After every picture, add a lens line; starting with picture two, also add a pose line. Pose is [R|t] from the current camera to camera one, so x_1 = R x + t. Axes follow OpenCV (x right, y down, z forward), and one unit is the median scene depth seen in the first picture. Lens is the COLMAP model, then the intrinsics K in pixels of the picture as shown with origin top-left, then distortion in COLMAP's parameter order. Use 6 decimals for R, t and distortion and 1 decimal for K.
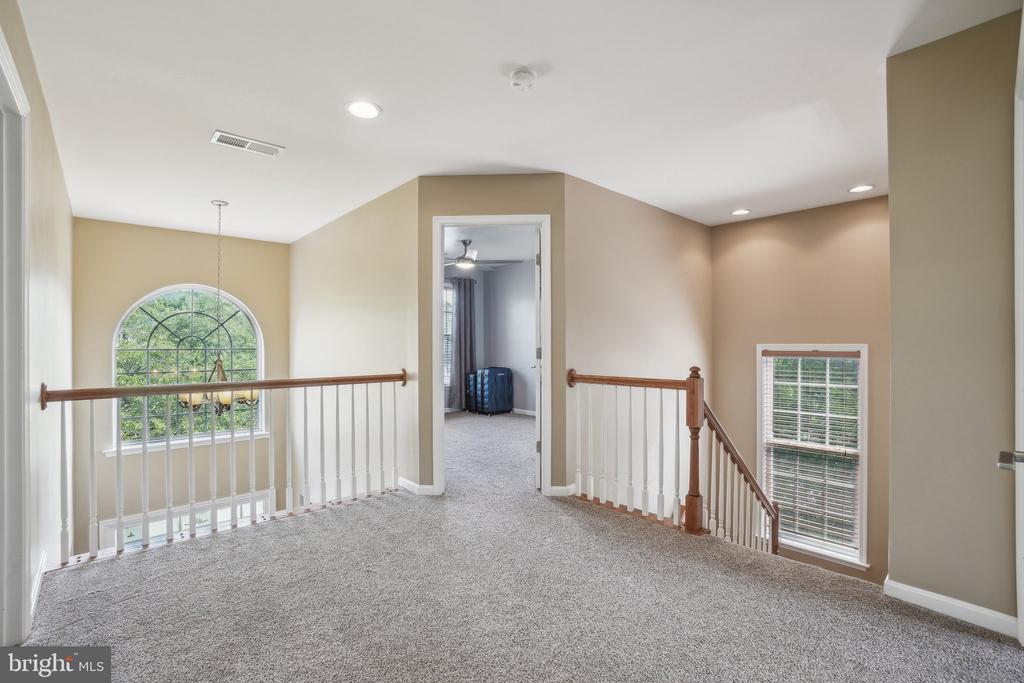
lens RADIAL K [[472.2, 0, 511.2], [0, 472.2, 343.2], [0, 0, 1]] dist [-0.041361, 0.013583]
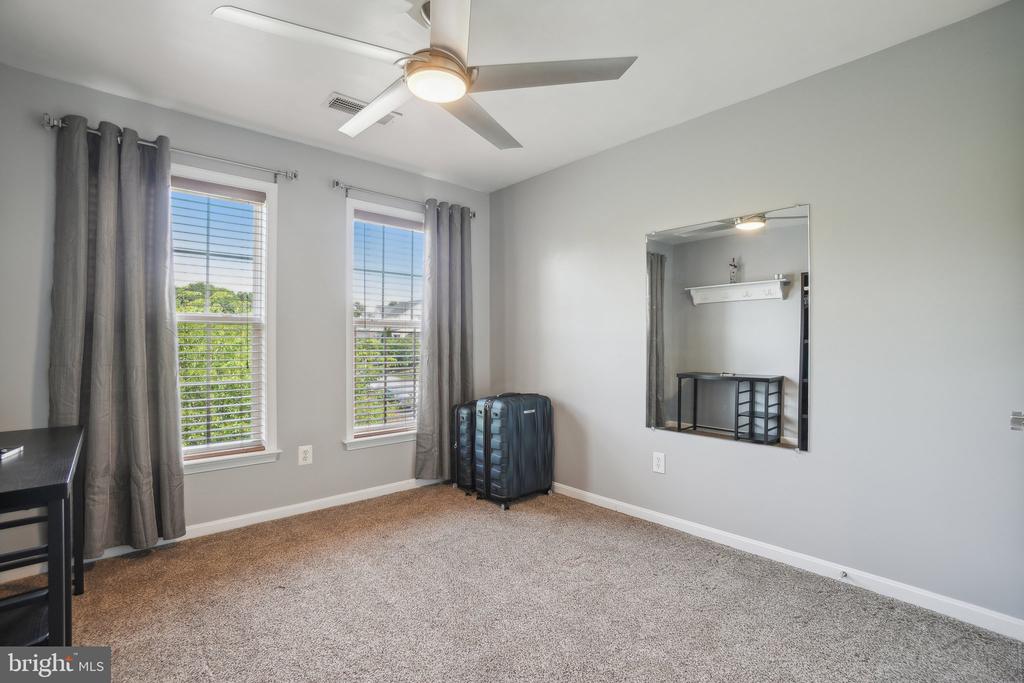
lens RADIAL K [[472.2, 0, 512.0], [0, 472.2, 341.9], [0, 0, 1]] dist [-0.041361, 0.013583]
pose [[0.999939, 0.007478, 0.008177, -0.041377], [-0.007535, 0.999948, 0.006914, -0.003129], [-0.008125, -0.006975, 0.999943, 0.543892]]
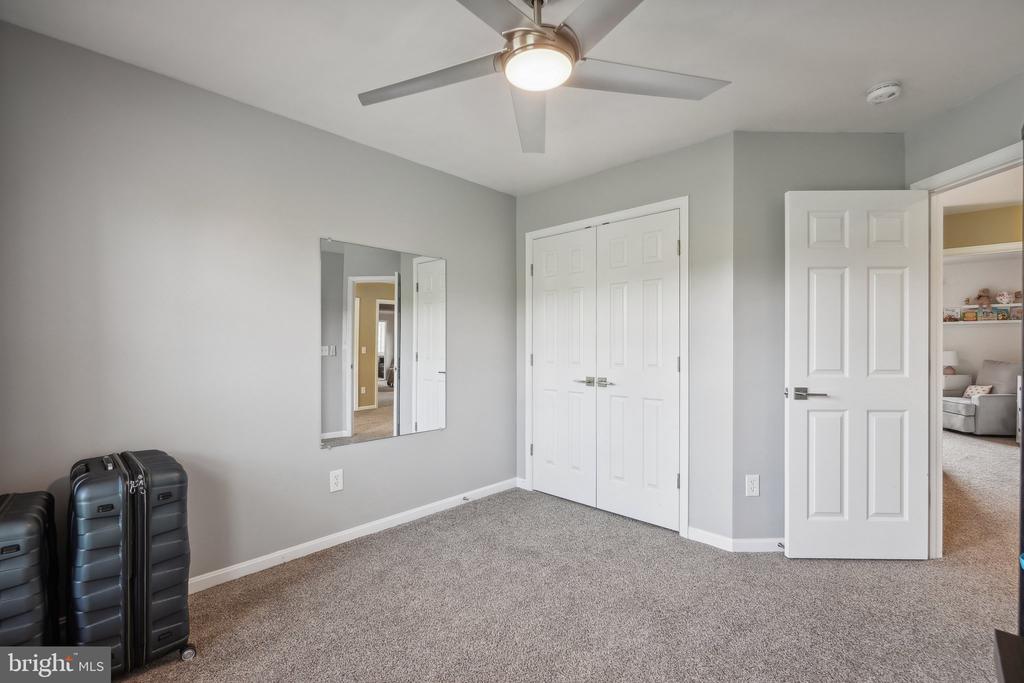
lens RADIAL K [[472.2, 0, 507.3], [0, 472.2, 342.2], [0, 0, 1]] dist [-0.041361, 0.013583]
pose [[-0.103597, 0.008830, 0.994580, -0.293759], [-0.005550, 0.999940, -0.009455, -0.008040], [-0.994604, -0.006499, -0.103542, 0.829028]]
